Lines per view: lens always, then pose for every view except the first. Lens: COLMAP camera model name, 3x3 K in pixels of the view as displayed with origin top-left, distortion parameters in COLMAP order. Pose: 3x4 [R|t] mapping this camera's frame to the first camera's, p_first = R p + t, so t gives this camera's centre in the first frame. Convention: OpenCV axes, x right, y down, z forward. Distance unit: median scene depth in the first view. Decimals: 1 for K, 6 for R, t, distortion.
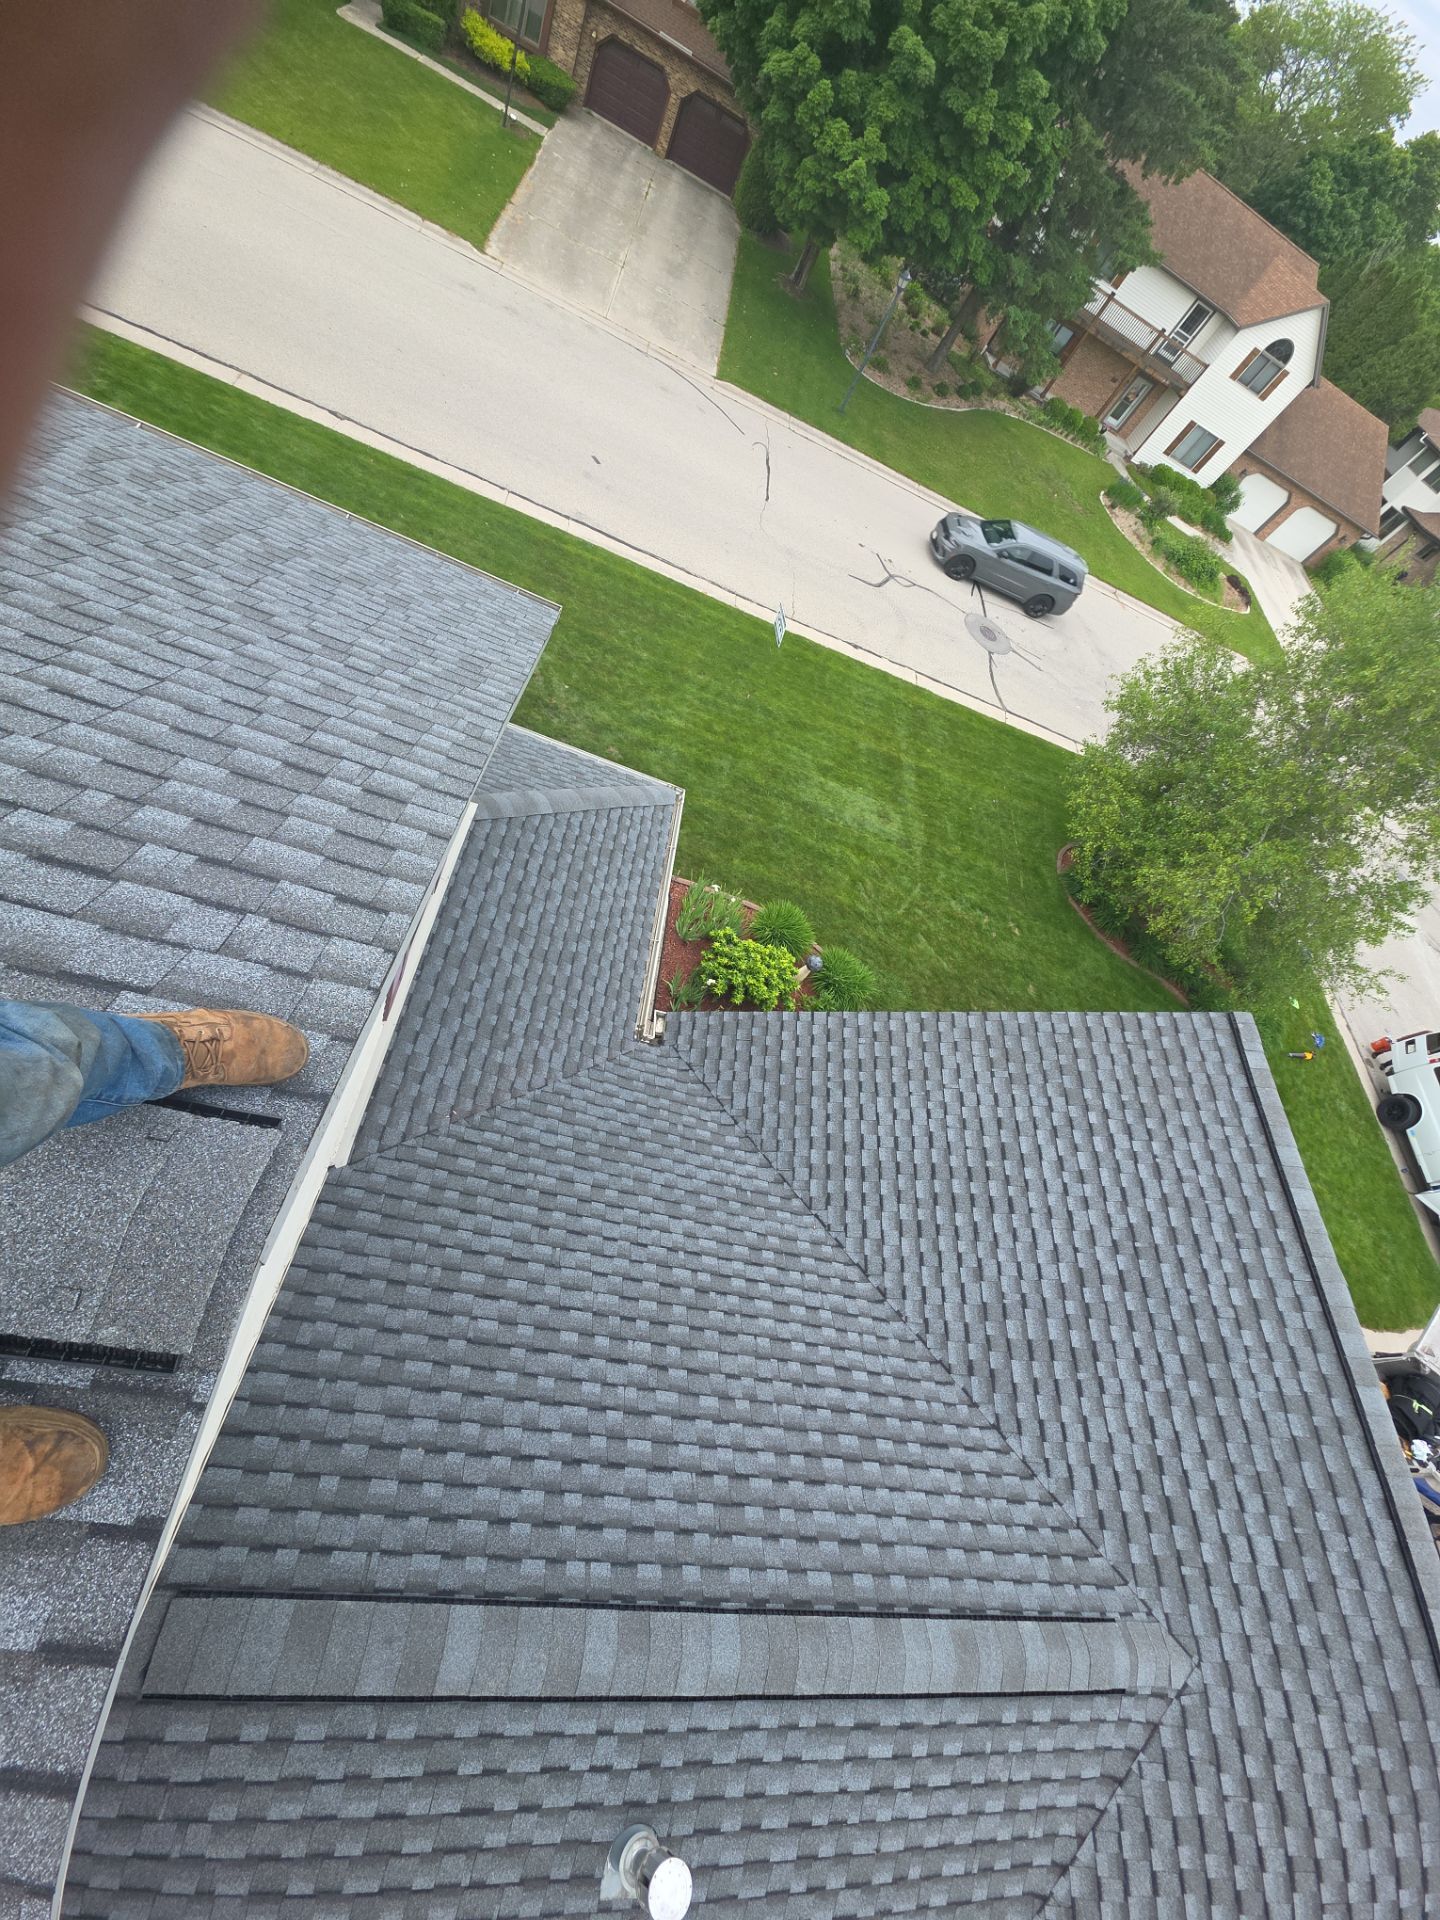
lens RADIAL K [[758.5, 0, 720.7], [0, 758.5, 950.1], [0, 0, 1]] dist [0.013246, -0.008271]
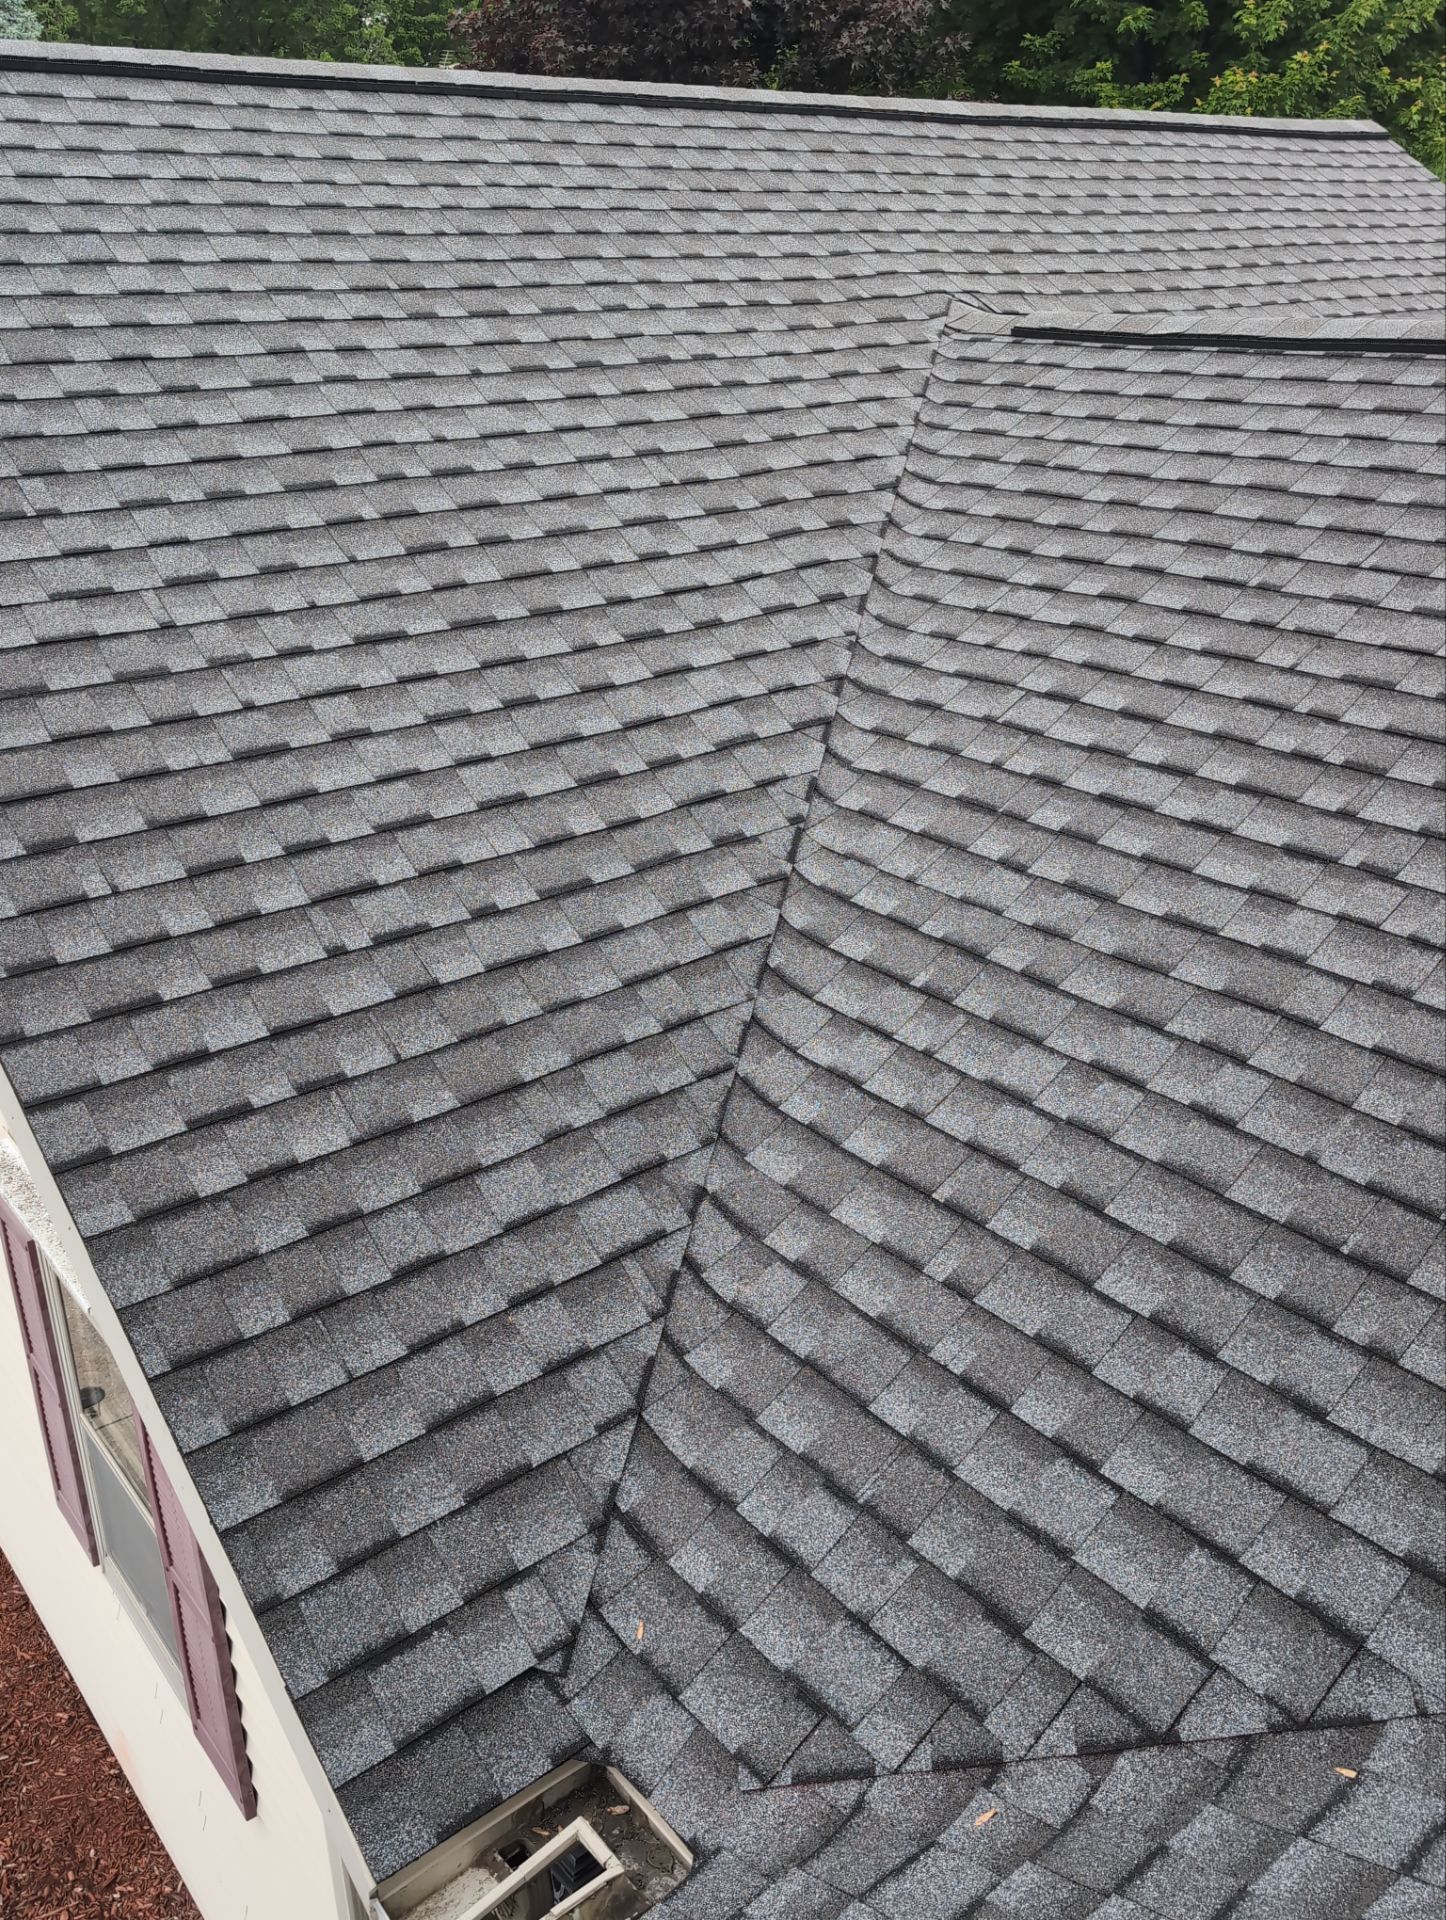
lens RADIAL K [[1650.8, 0, 739.7], [0, 1650.8, 927.5], [0, 0, 1]] dist [0.011433, -0.002020]
pose [[-0.647854, -0.620218, 0.442284, -0.198731], [0.450120, 0.156723, 0.879107, -0.278016], [-0.614554, 0.768614, 0.177638, 1.042849]]
